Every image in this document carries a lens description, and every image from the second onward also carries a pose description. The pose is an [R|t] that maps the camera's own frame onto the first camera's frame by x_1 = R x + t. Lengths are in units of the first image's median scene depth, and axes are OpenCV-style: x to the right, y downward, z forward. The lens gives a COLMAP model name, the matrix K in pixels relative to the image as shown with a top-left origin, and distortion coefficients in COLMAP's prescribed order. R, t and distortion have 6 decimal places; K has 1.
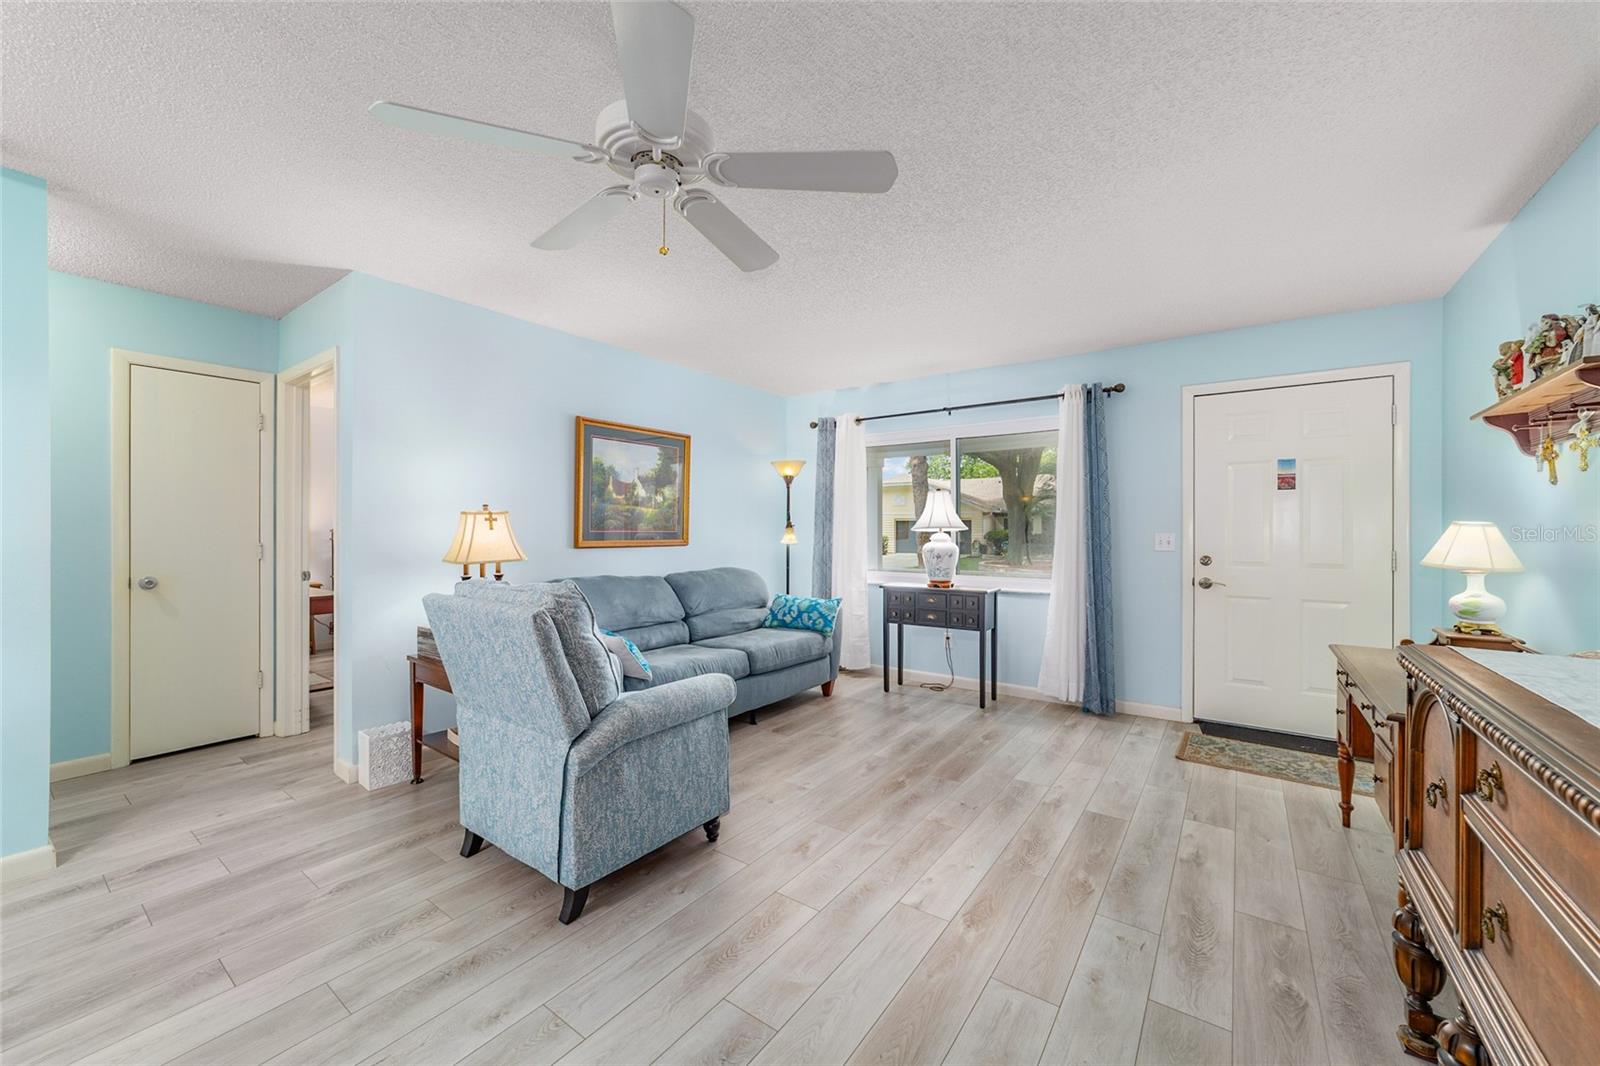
lens RADIAL K [[615.4, 0, 798.5], [0, 615.4, 526.8], [0, 0, 1]] dist [-0.018456, 0.008891]
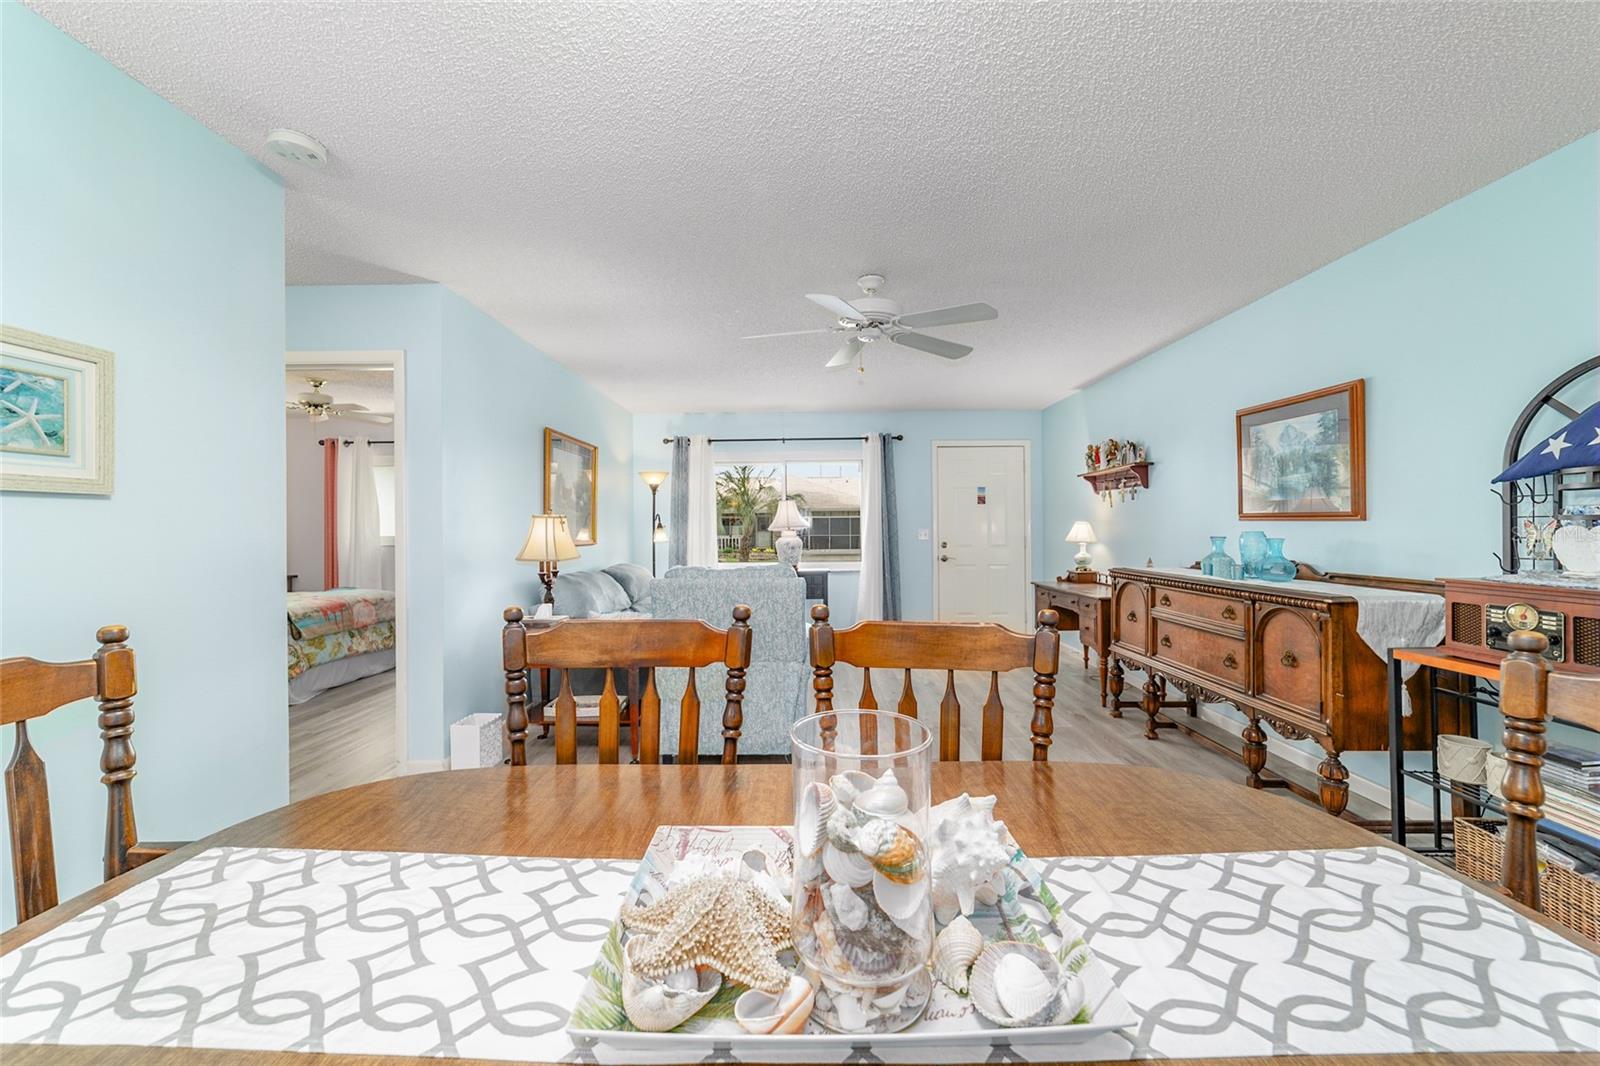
lens RADIAL K [[620.8, 0, 799.5], [0, 620.8, 530.1], [0, 0, 1]] dist [-0.018831, 0.008064]
pose [[0.812137, -0.011558, 0.583352, -0.647847], [0.008905, 0.999933, 0.007415, -0.002371], [-0.583399, -0.000827, 0.812185, -0.156289]]
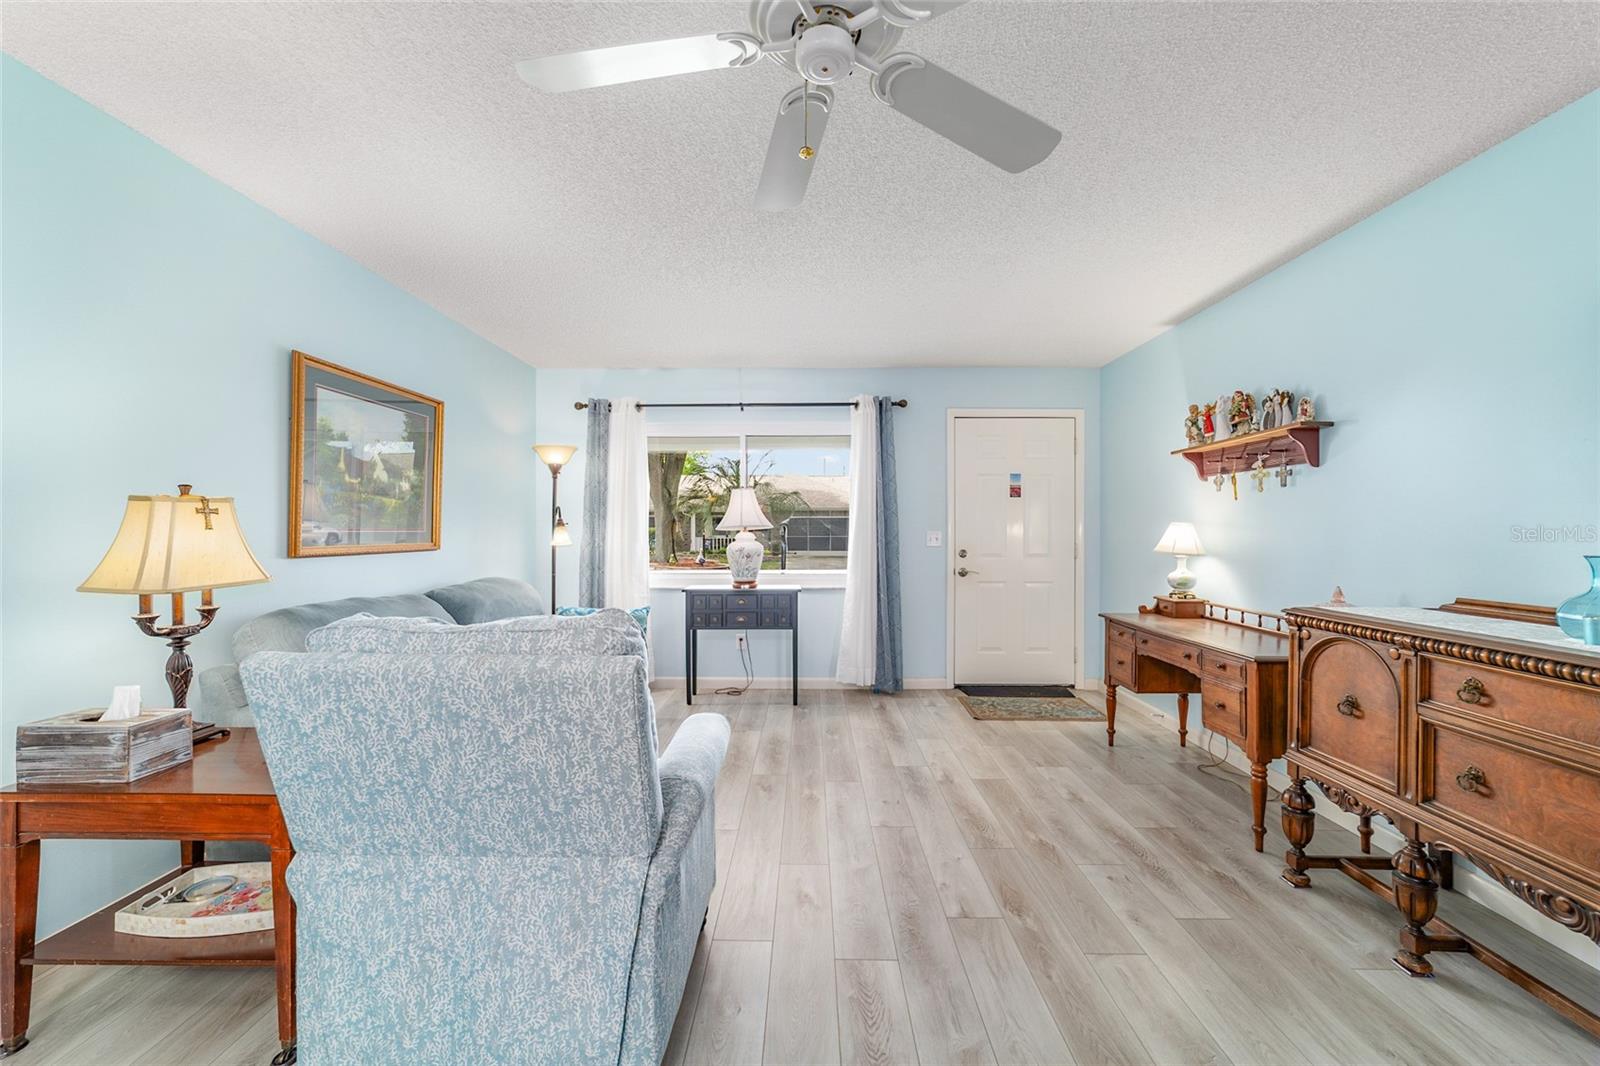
lens RADIAL K [[615.4, 0, 798.5], [0, 615.4, 526.8], [0, 0, 1]] dist [-0.018456, 0.008891]
pose [[0.818115, 0.000484, 0.575054, -0.301325], [-0.002009, 0.999996, 0.002016, 0.000006], [-0.575051, -0.002805, 0.818113, 0.184077]]
